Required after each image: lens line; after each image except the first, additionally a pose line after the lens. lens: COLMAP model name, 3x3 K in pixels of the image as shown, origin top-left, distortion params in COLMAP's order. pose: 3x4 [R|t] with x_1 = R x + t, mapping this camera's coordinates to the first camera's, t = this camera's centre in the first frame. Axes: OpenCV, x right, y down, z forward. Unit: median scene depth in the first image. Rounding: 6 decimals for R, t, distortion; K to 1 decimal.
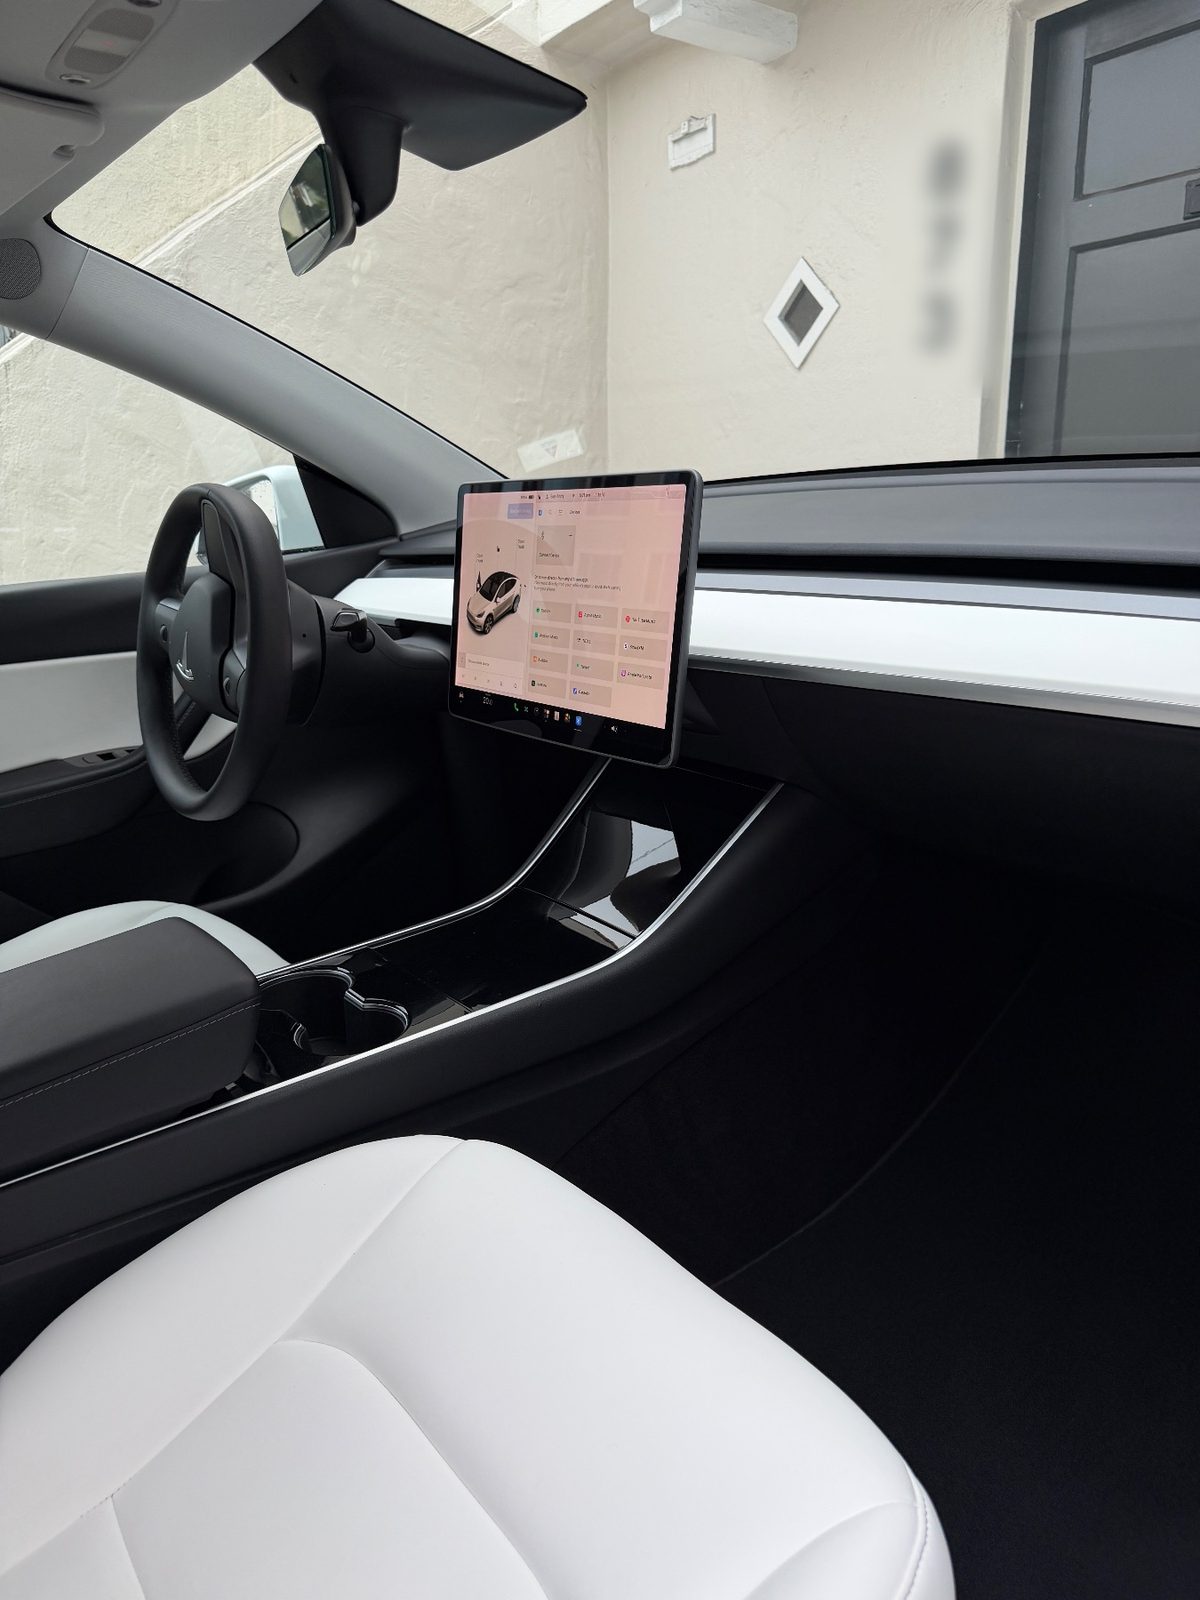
lens RADIAL K [[1129.6, 0, 605.8], [0, 1129.6, 807.2], [0, 0, 1]] dist [0.019763, -0.030217]
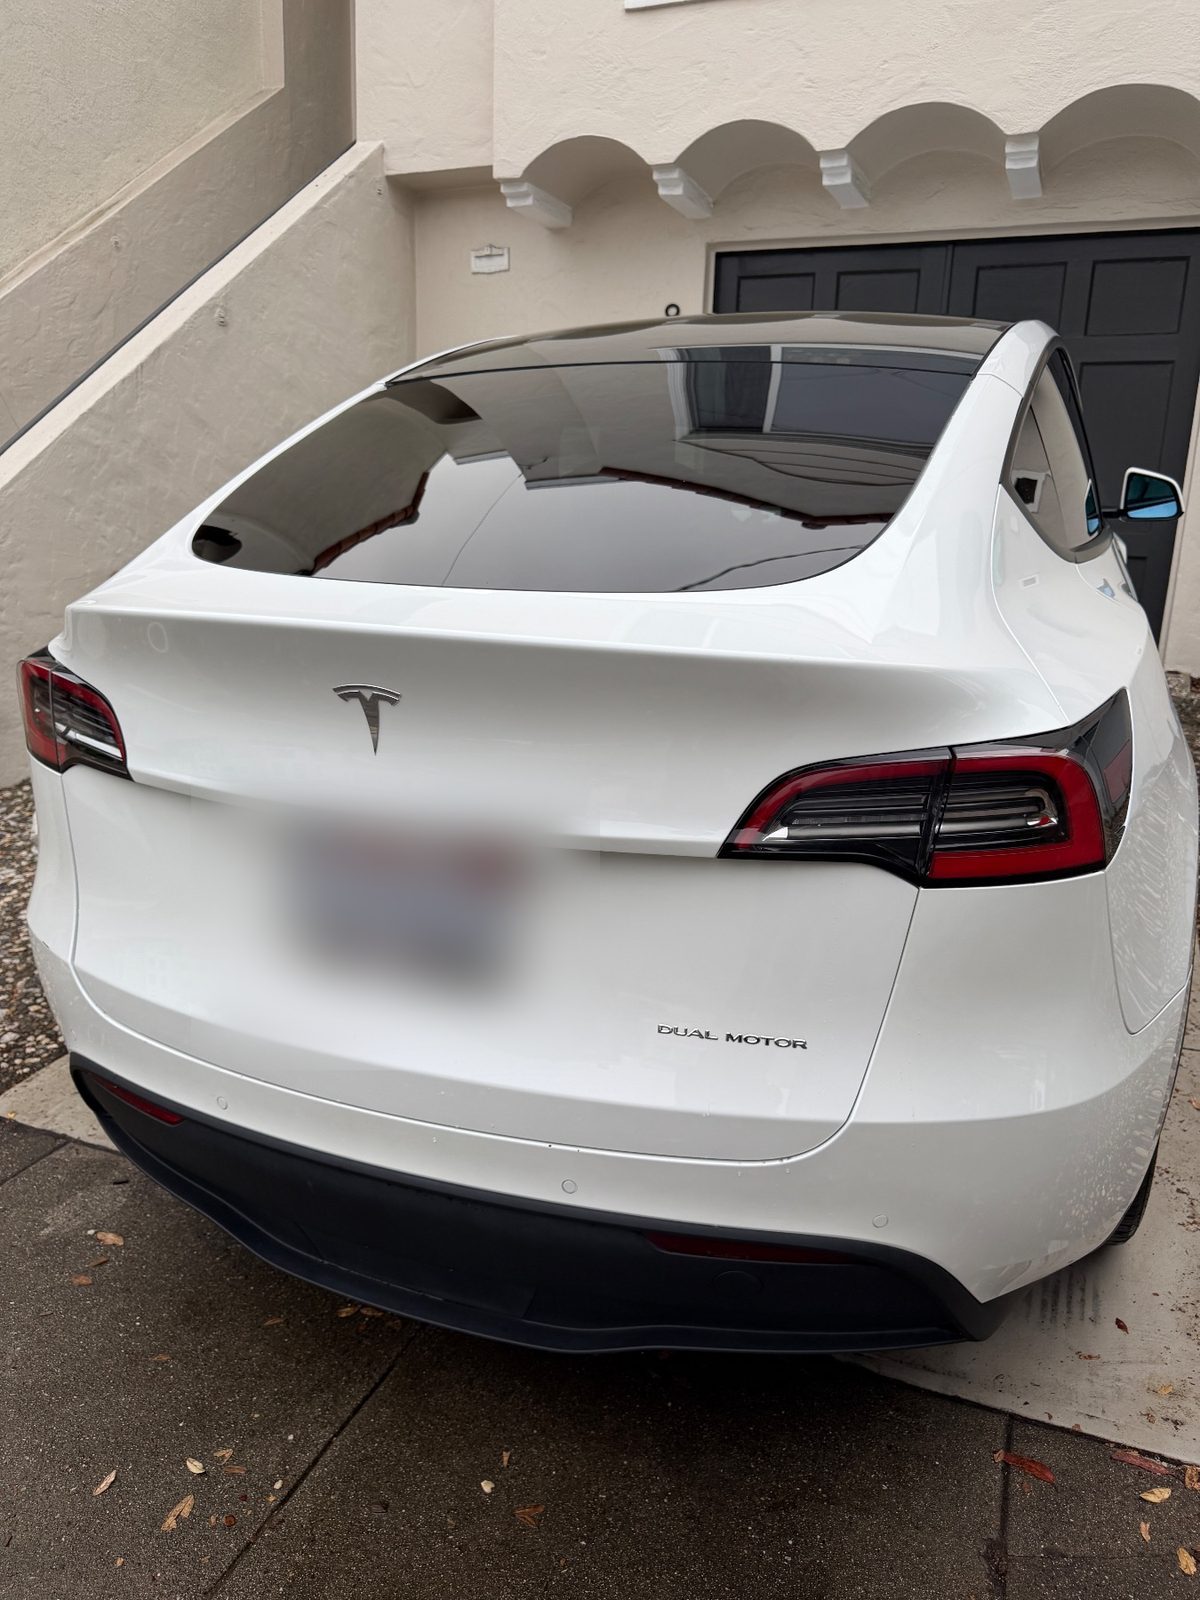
lens RADIAL K [[1129.6, 0, 605.1], [0, 1129.6, 803.0], [0, 0, 1]] dist [0.019763, -0.030217]
pose [[0.856571, -0.087760, 0.508511, -2.247337], [0.083271, 0.996025, 0.031629, 0.480816], [-0.509266, 0.015251, 0.860474, -1.525863]]
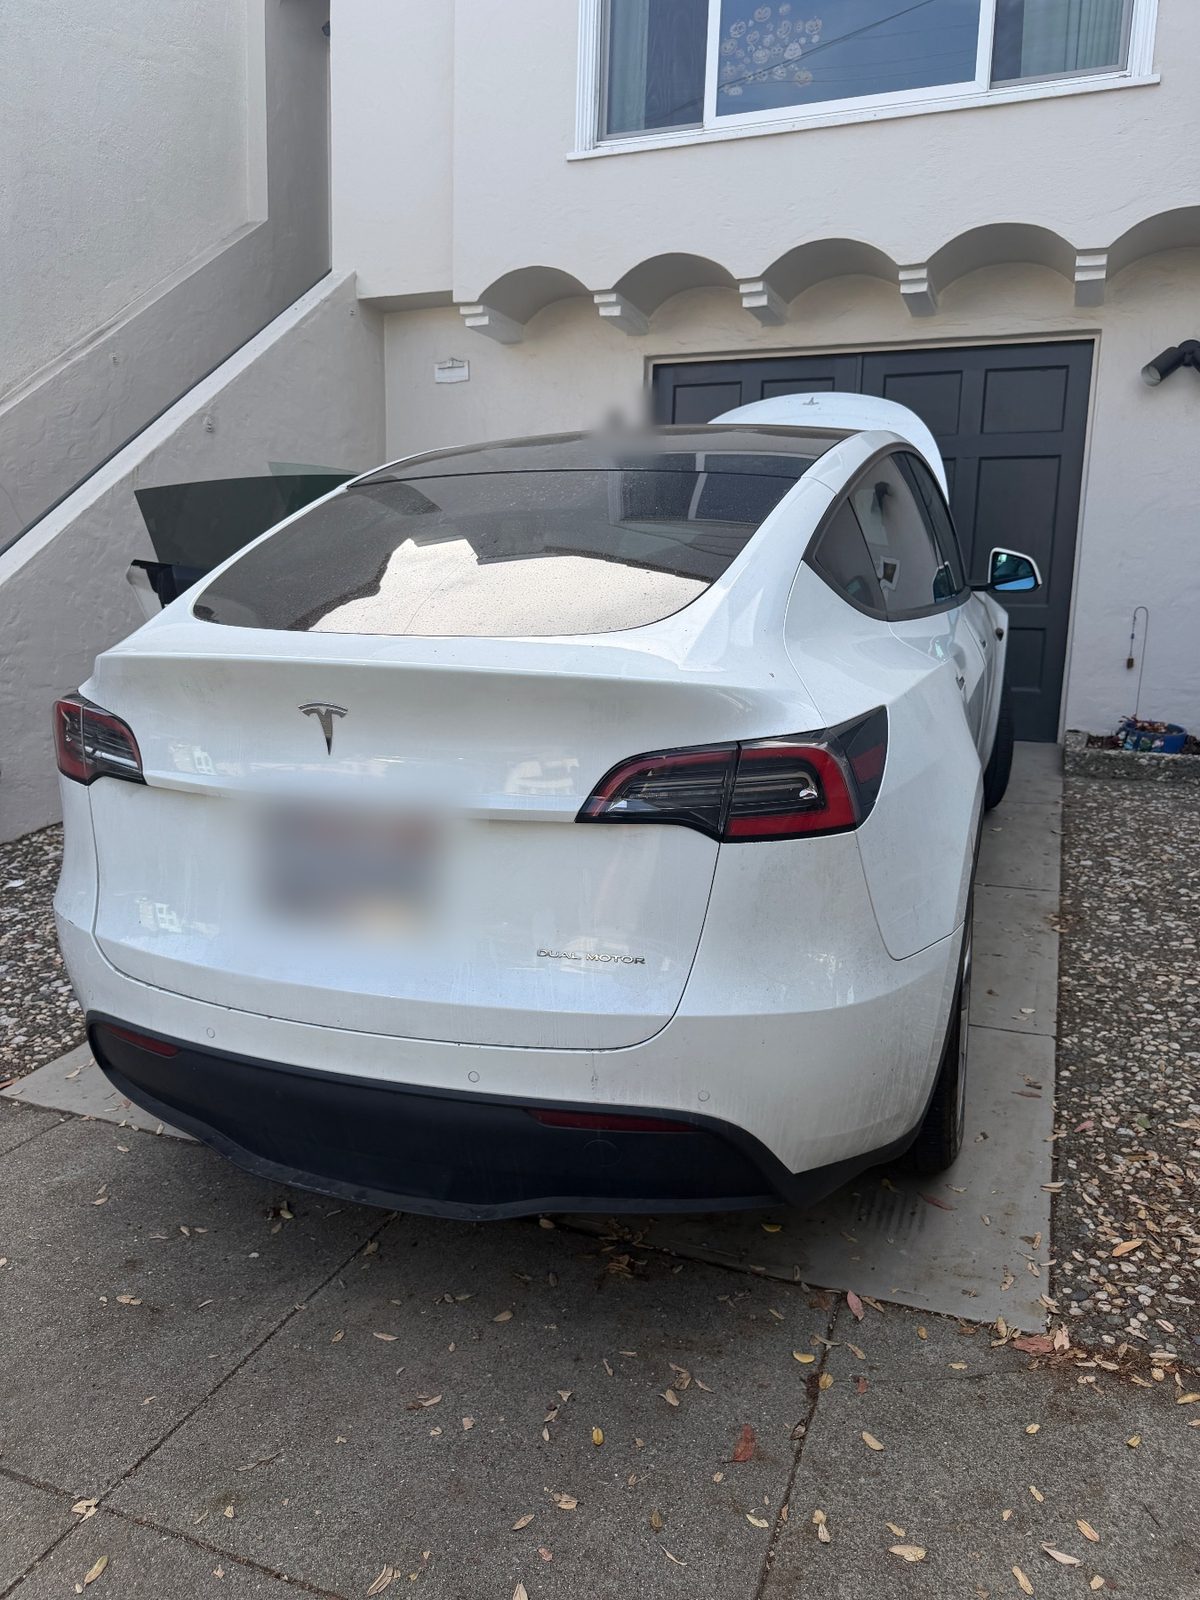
lens RADIAL K [[1129.6, 0, 589.6], [0, 1129.6, 791.7], [0, 0, 1]] dist [0.019763, -0.030217]
pose [[0.851937, -0.055160, 0.520730, -2.364329], [0.094433, 0.994316, -0.049170, 0.603132], [-0.515058, 0.091064, 0.852304, -1.915101]]
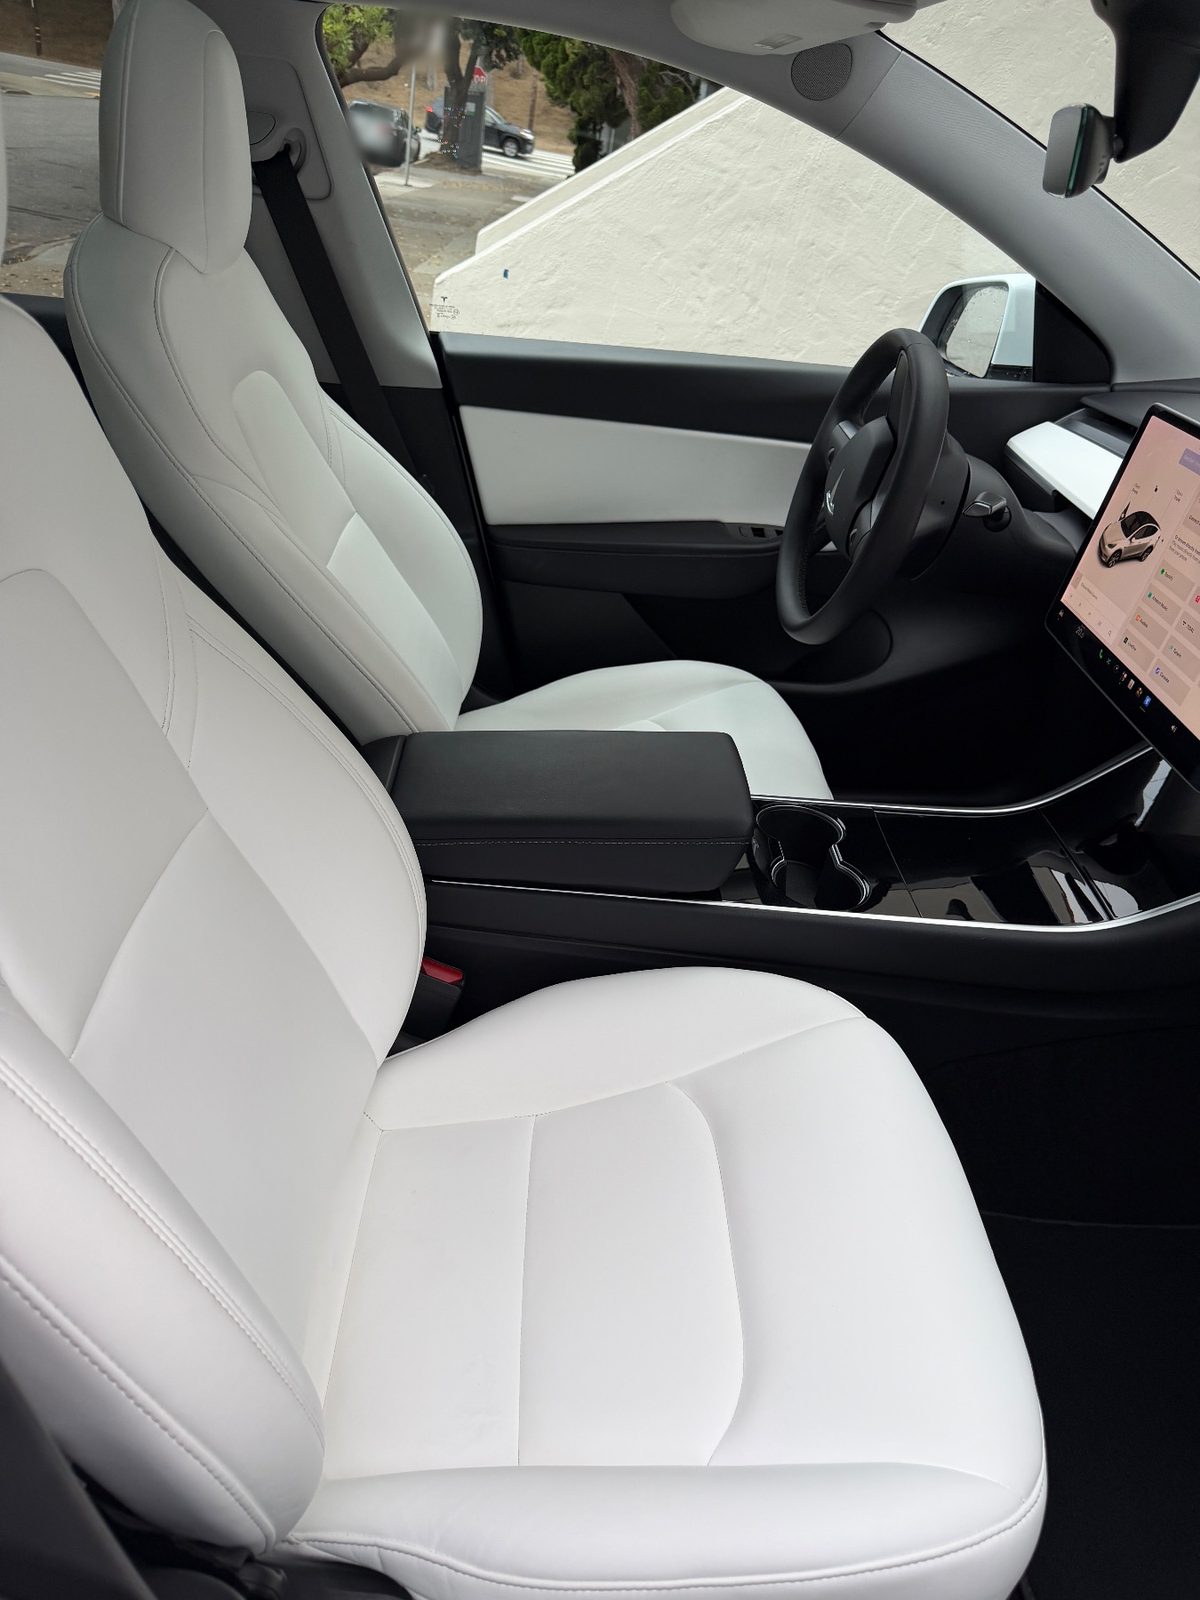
lens RADIAL K [[1129.6, 0, 596.8], [0, 1129.6, 798.2], [0, 0, 1]] dist [0.019763, -0.030217]
pose [[0.787684, 0.419272, -0.451404, 0.072296], [-0.293651, 0.899625, 0.323179, -0.162825], [0.541594, -0.122008, 0.831739, -0.077503]]
